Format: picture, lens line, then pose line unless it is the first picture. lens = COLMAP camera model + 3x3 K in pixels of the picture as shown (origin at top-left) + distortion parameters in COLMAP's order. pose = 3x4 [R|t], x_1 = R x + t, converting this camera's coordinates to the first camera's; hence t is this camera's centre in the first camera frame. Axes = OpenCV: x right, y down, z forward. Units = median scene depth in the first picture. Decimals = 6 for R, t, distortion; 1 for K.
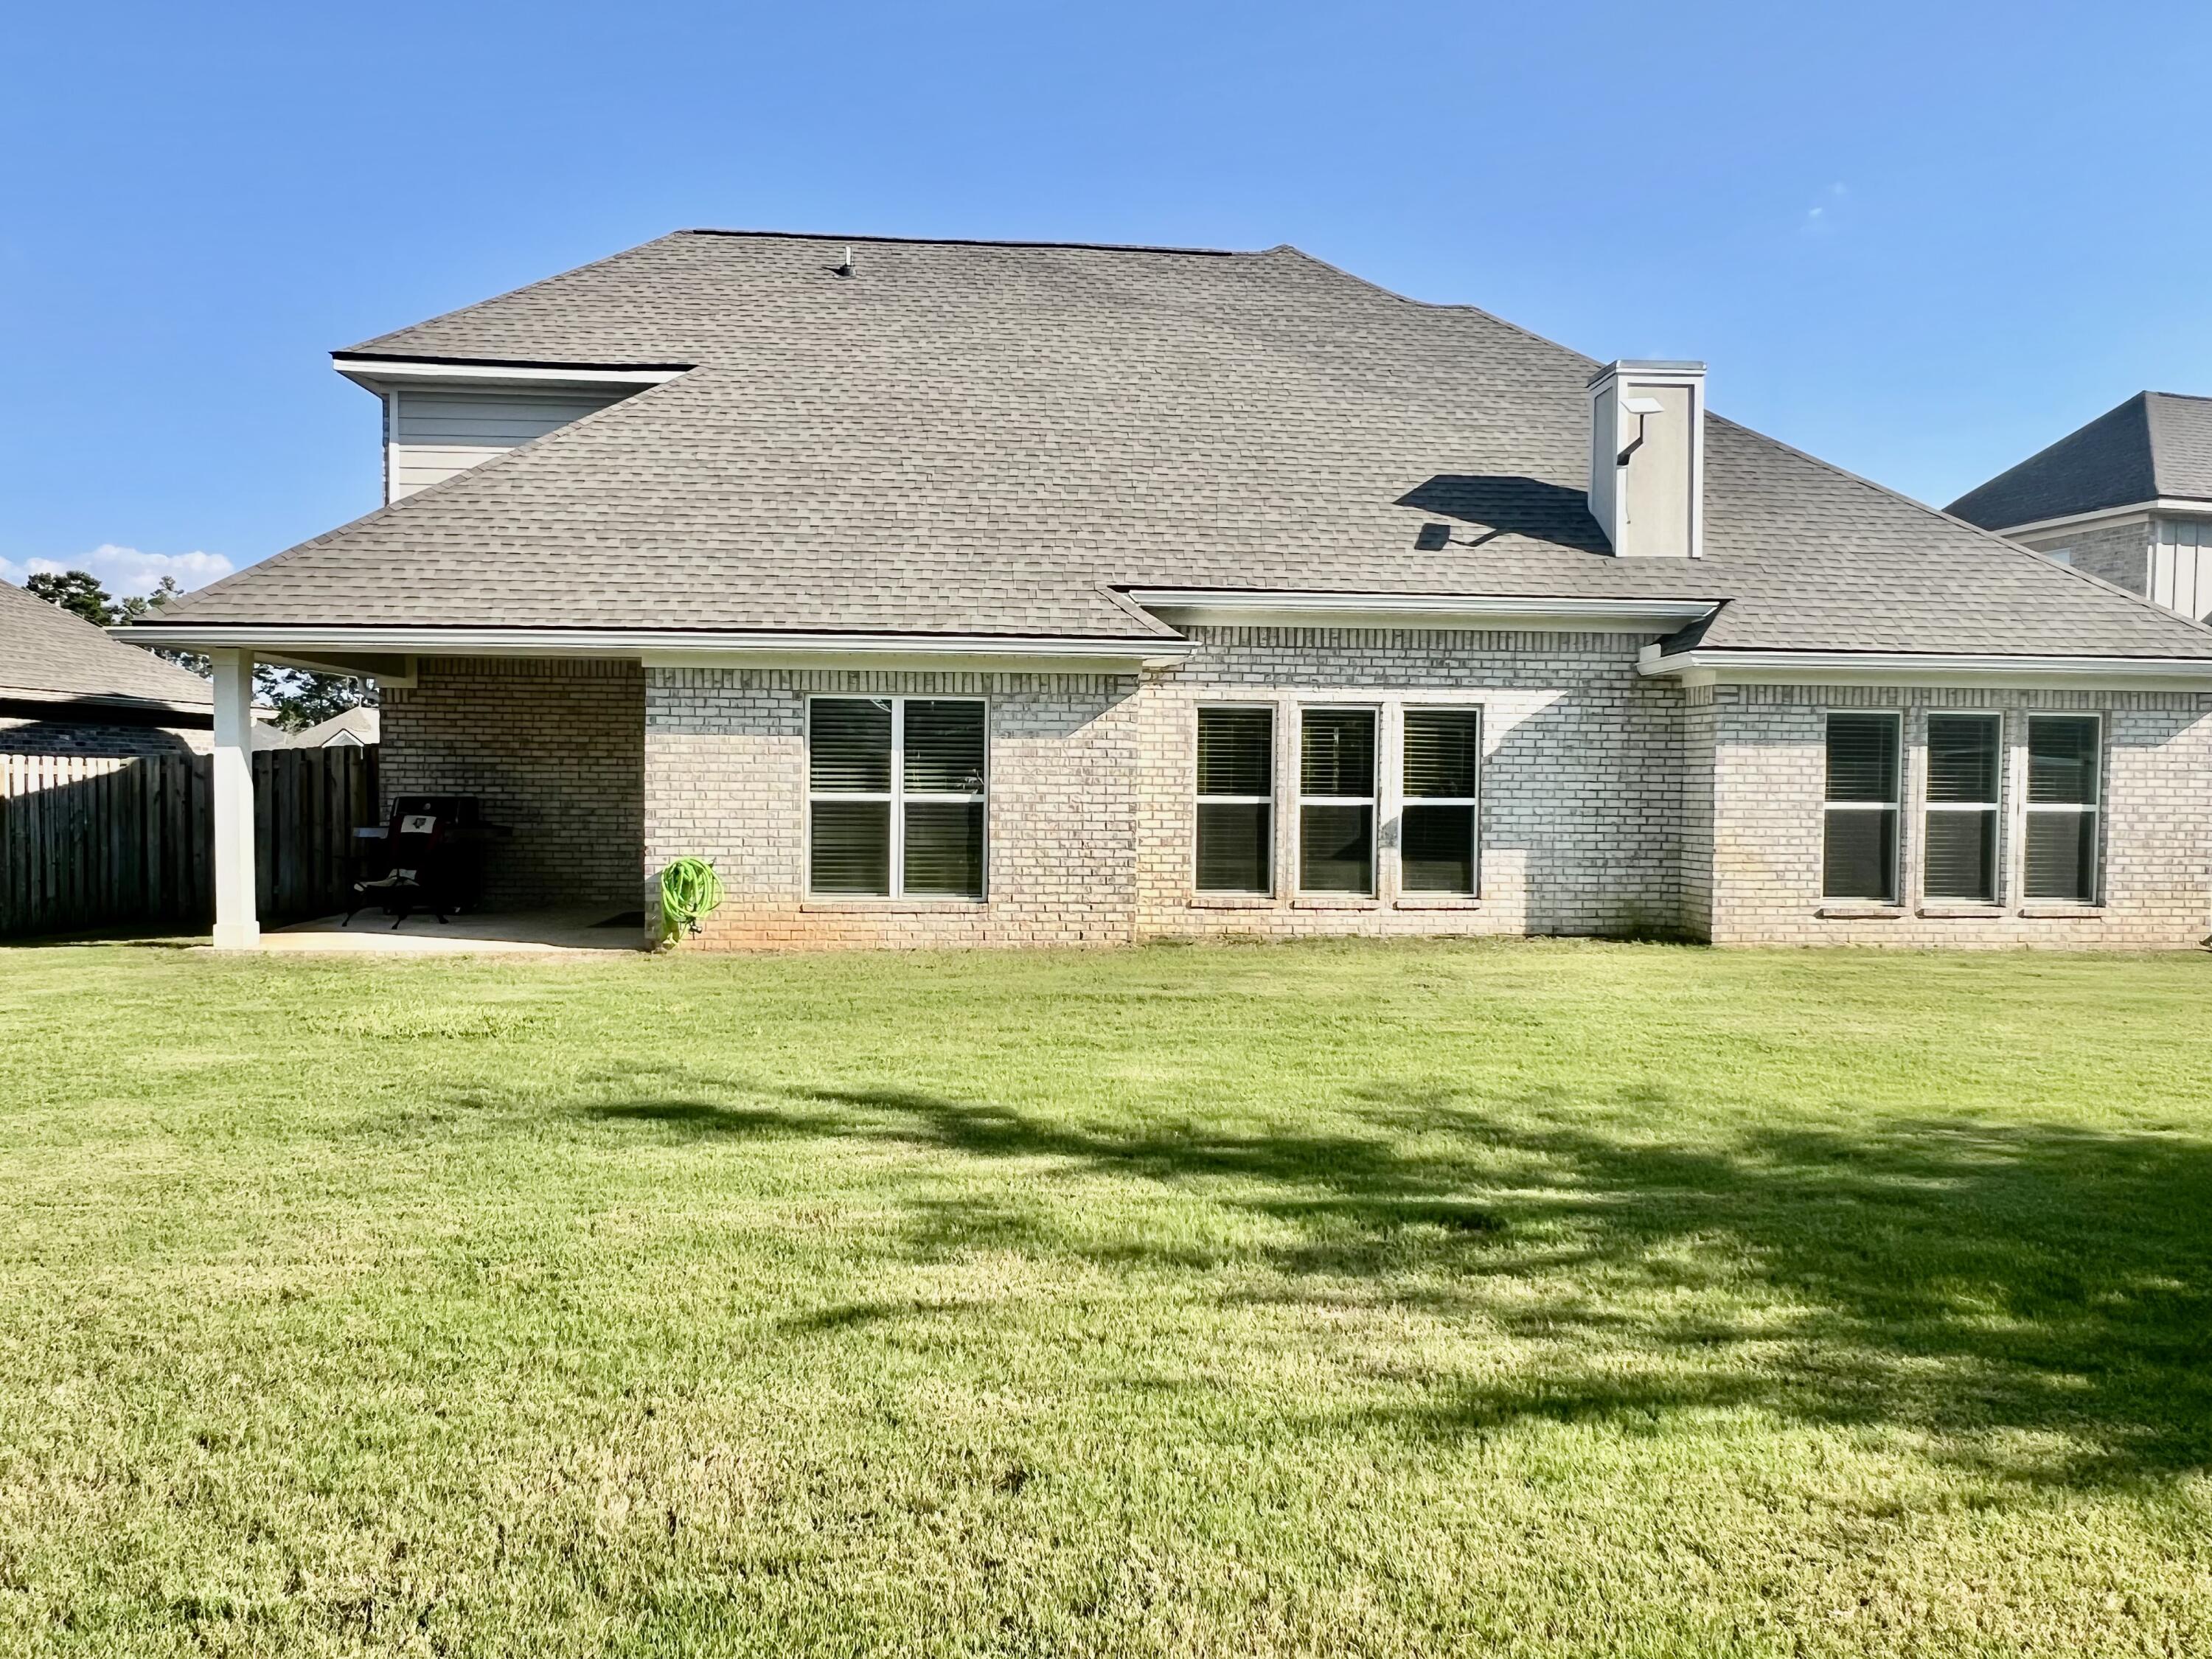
lens RADIAL K [[1504.3, 0, 1088.7], [0, 1504.3, 831.0], [0, 0, 1]] dist [0.005128, -0.008420]
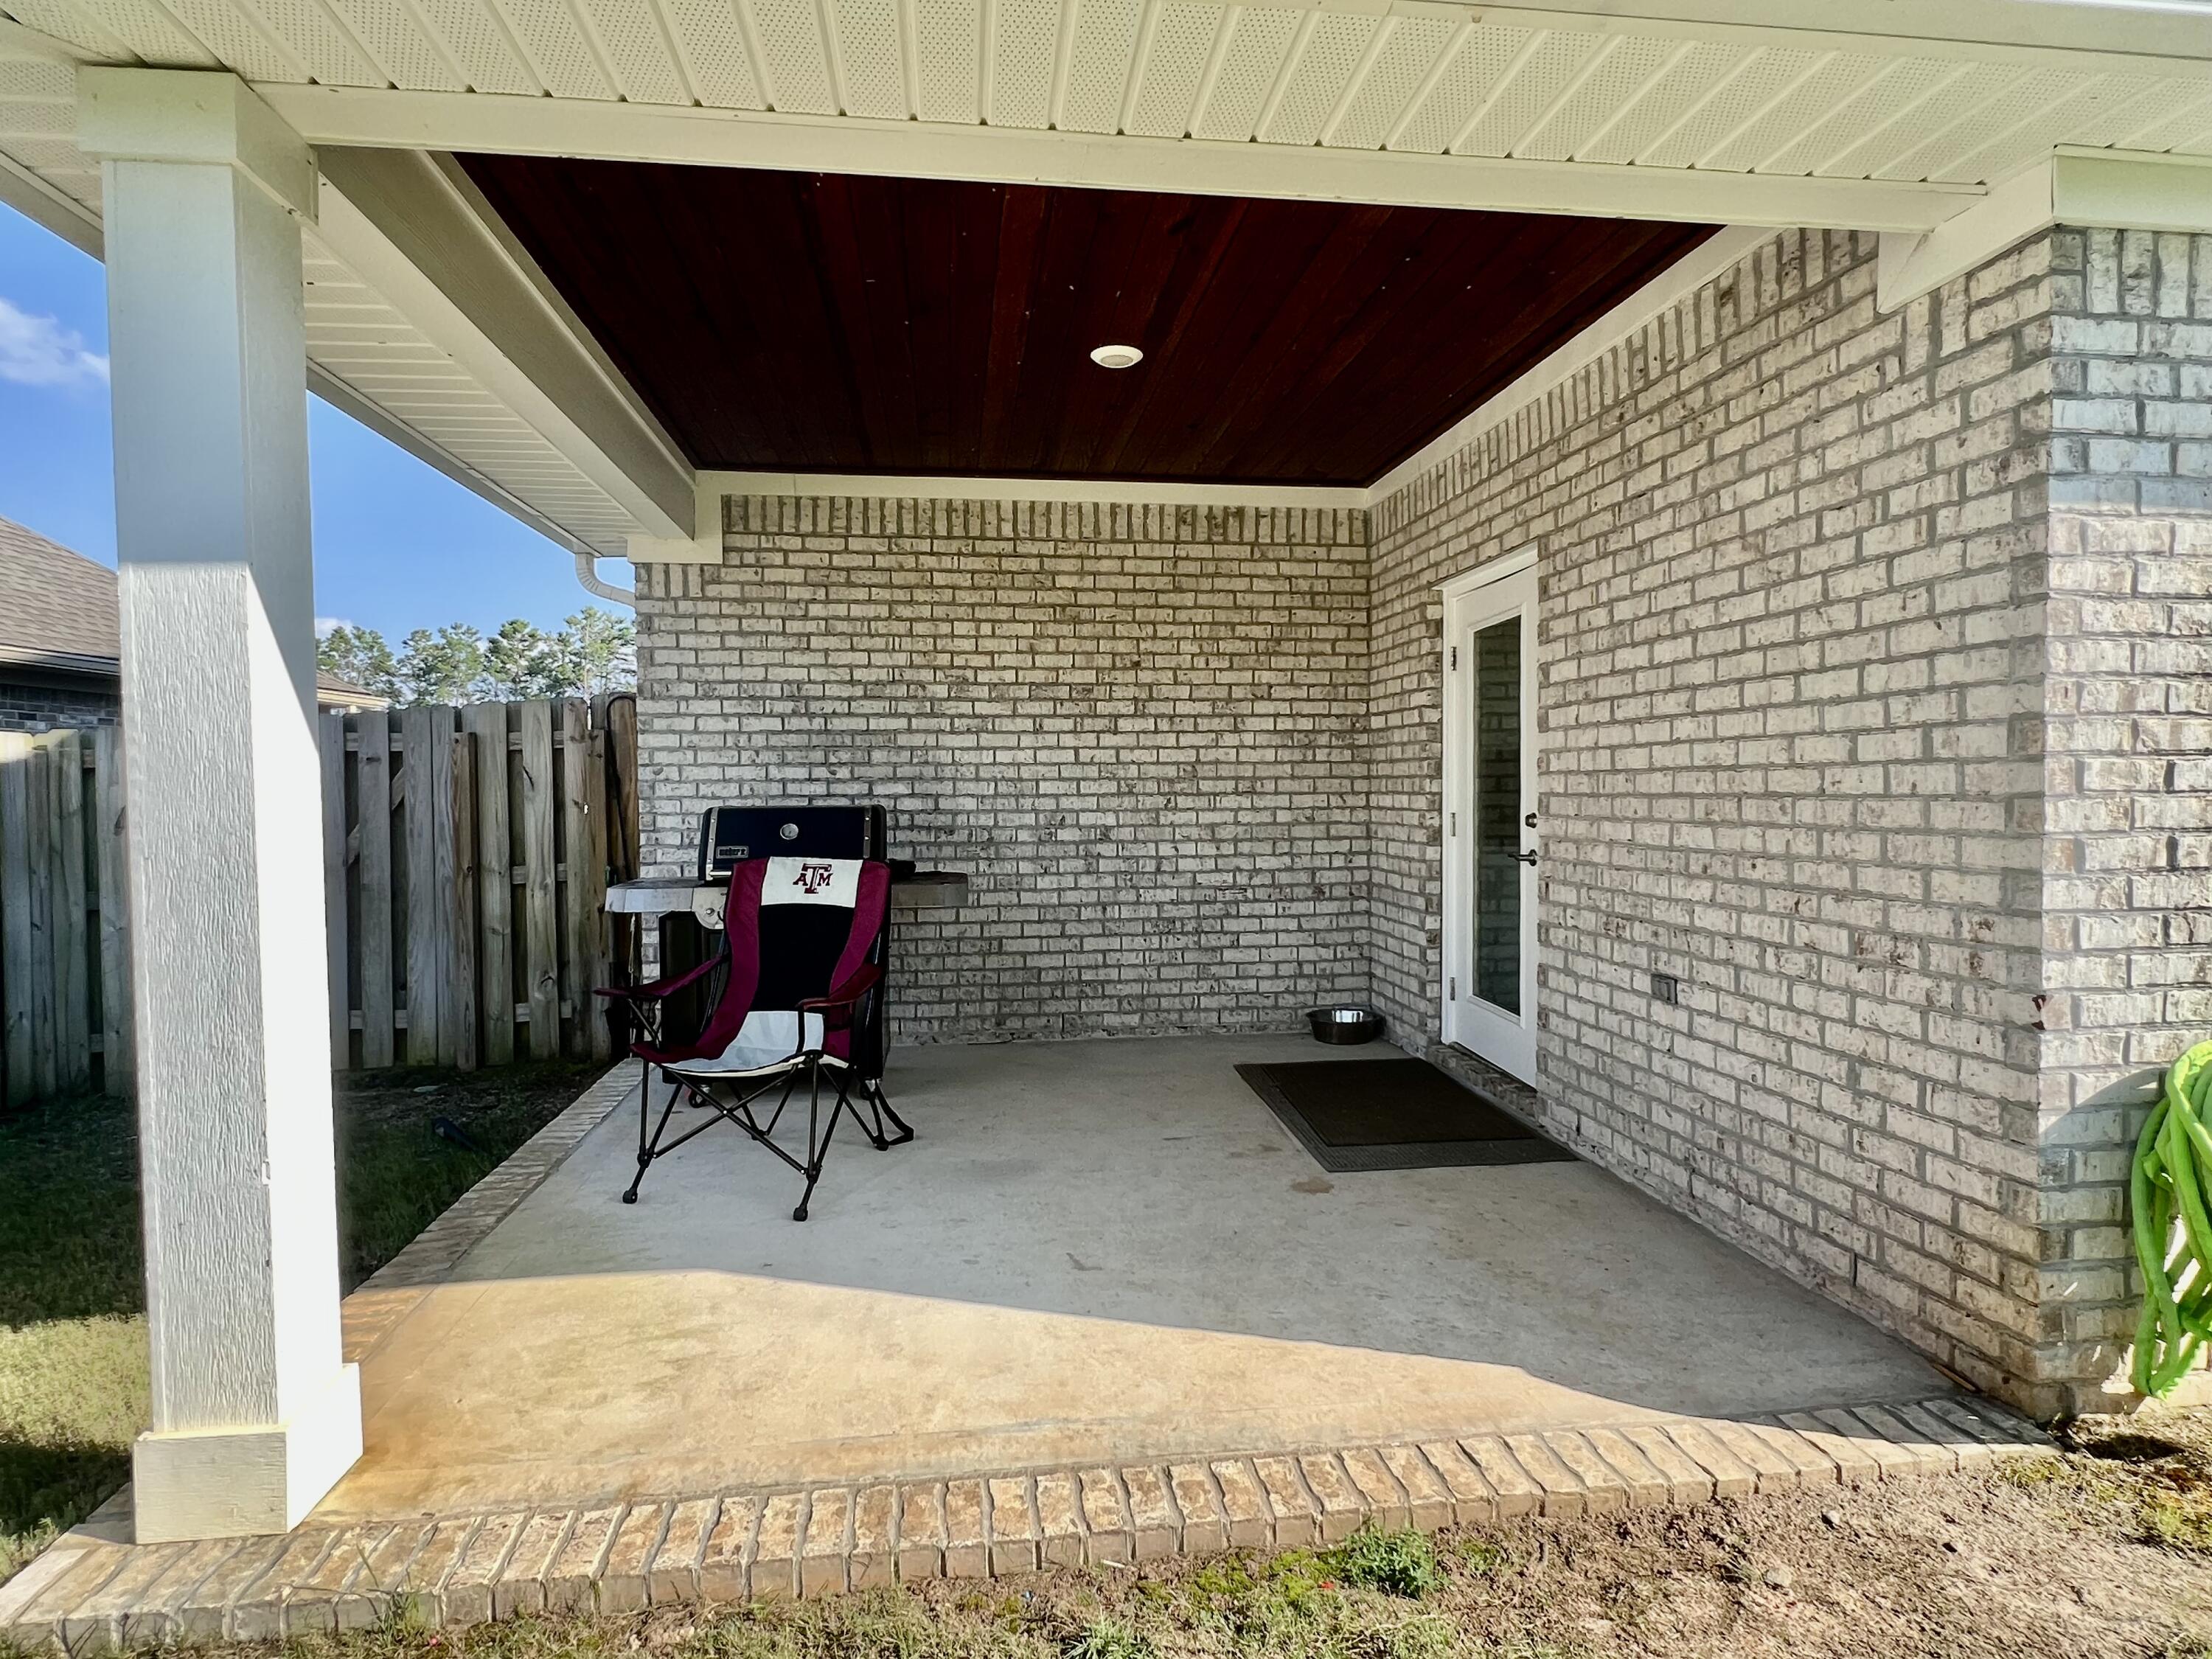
lens RADIAL K [[1173.0, 0, 1101.7], [0, 1173.0, 838.2], [0, 0, 1]] dist [-0.003195, -0.000312]
pose [[0.998273, -0.019514, 0.055409, -0.417366], [0.019124, 0.999789, 0.007557, -0.016775], [-0.055545, -0.006485, 0.998435, 0.762078]]
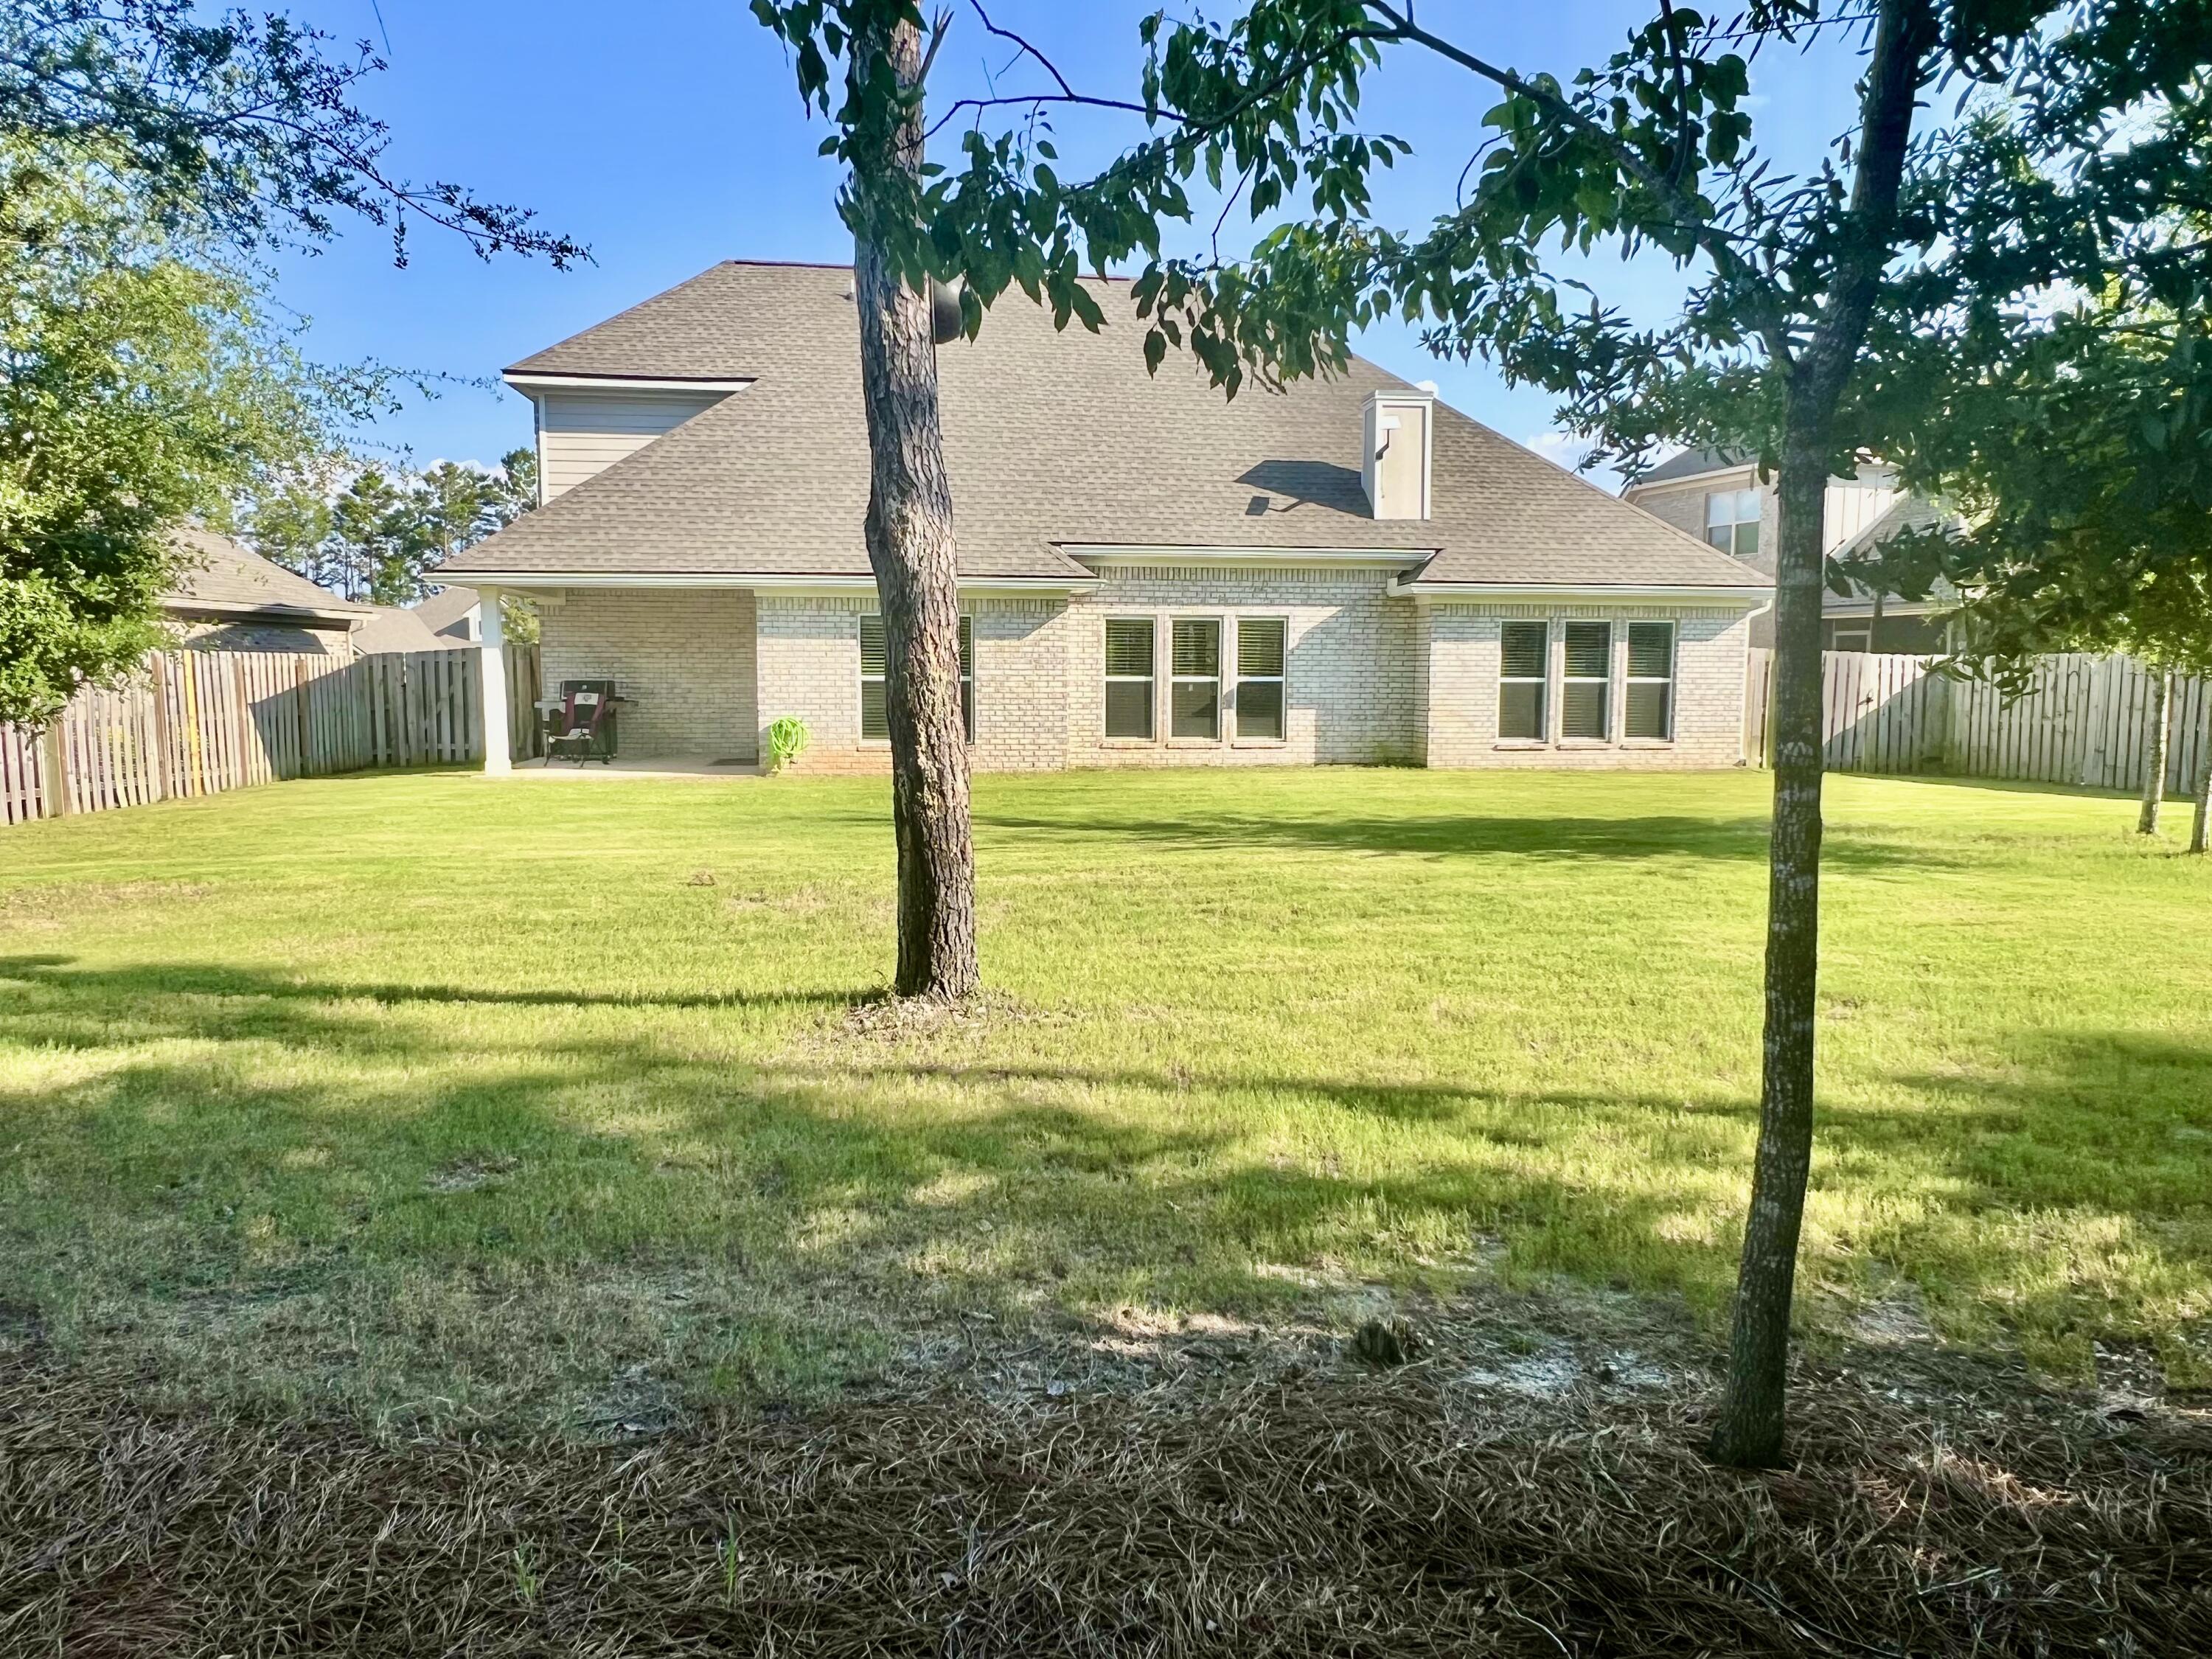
lens RADIAL K [[1504.3, 0, 1090.3], [0, 1504.3, 831.3], [0, 0, 1]] dist [0.005128, -0.008420]
pose [[0.998470, -0.012046, 0.053962, -0.029585], [0.007903, 0.997049, 0.076357, 0.017636], [-0.054723, -0.075813, 0.995619, -0.561723]]
